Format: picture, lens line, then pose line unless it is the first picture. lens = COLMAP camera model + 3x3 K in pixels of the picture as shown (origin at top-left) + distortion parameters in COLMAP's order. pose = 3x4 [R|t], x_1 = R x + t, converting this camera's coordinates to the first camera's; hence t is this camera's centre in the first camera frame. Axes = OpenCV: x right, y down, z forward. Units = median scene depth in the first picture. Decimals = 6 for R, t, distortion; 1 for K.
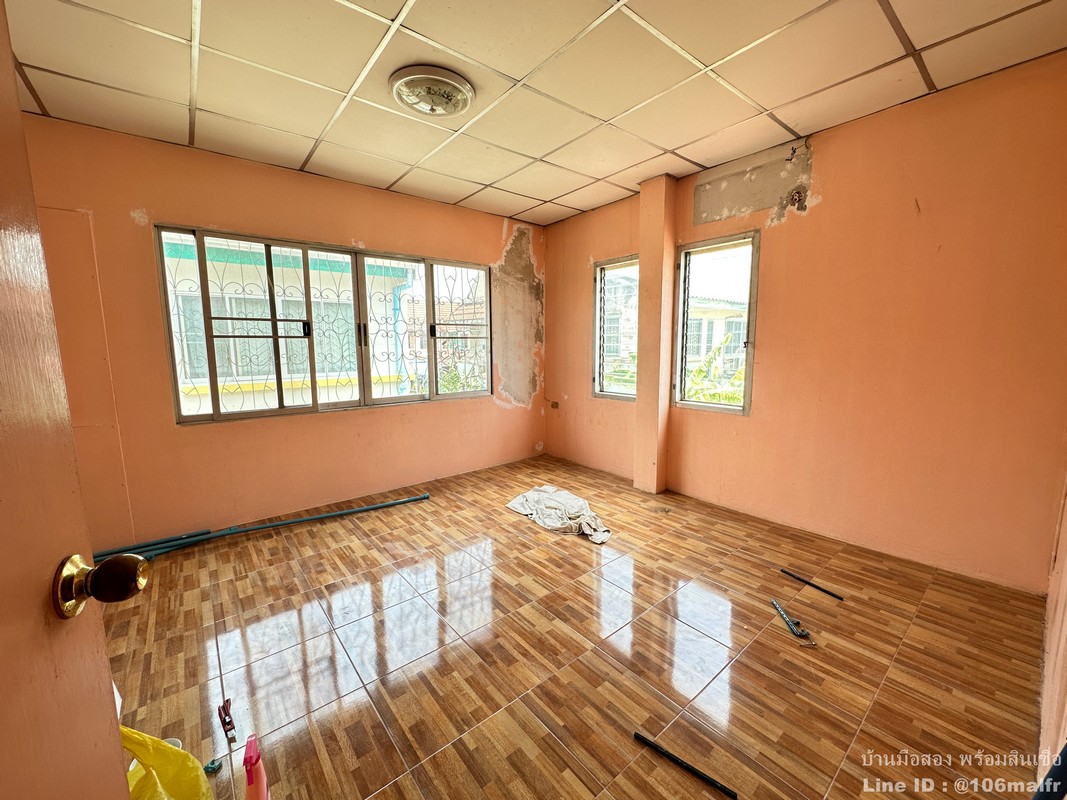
lens RADIAL K [[425.3, 0, 532.3], [0, 425.3, 399.3], [0, 0, 1]] dist [-0.002243, 0.000434]
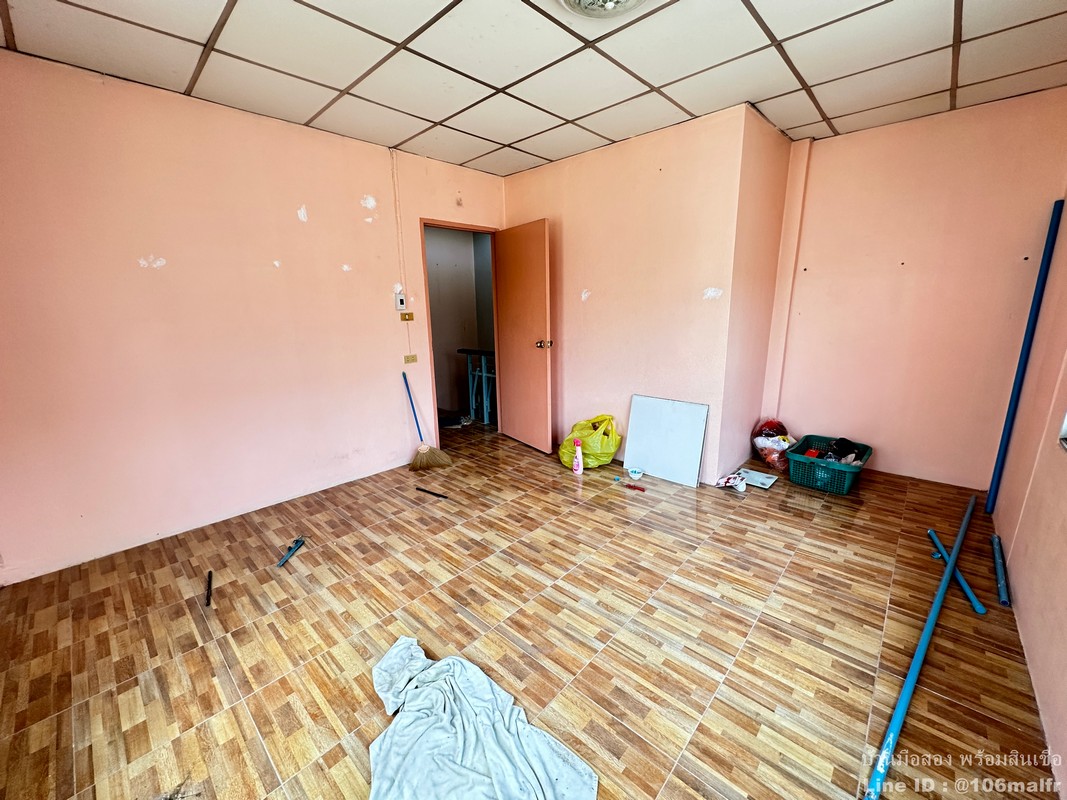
lens RADIAL K [[425.3, 0, 533.8], [0, 425.3, 401.5], [0, 0, 1]] dist [-0.002243, 0.000434]
pose [[-0.989903, 0.059511, -0.128650, 0.027877], [0.010422, 0.935700, 0.352644, -0.259110], [0.141364, 0.347742, -0.926872, 1.675365]]
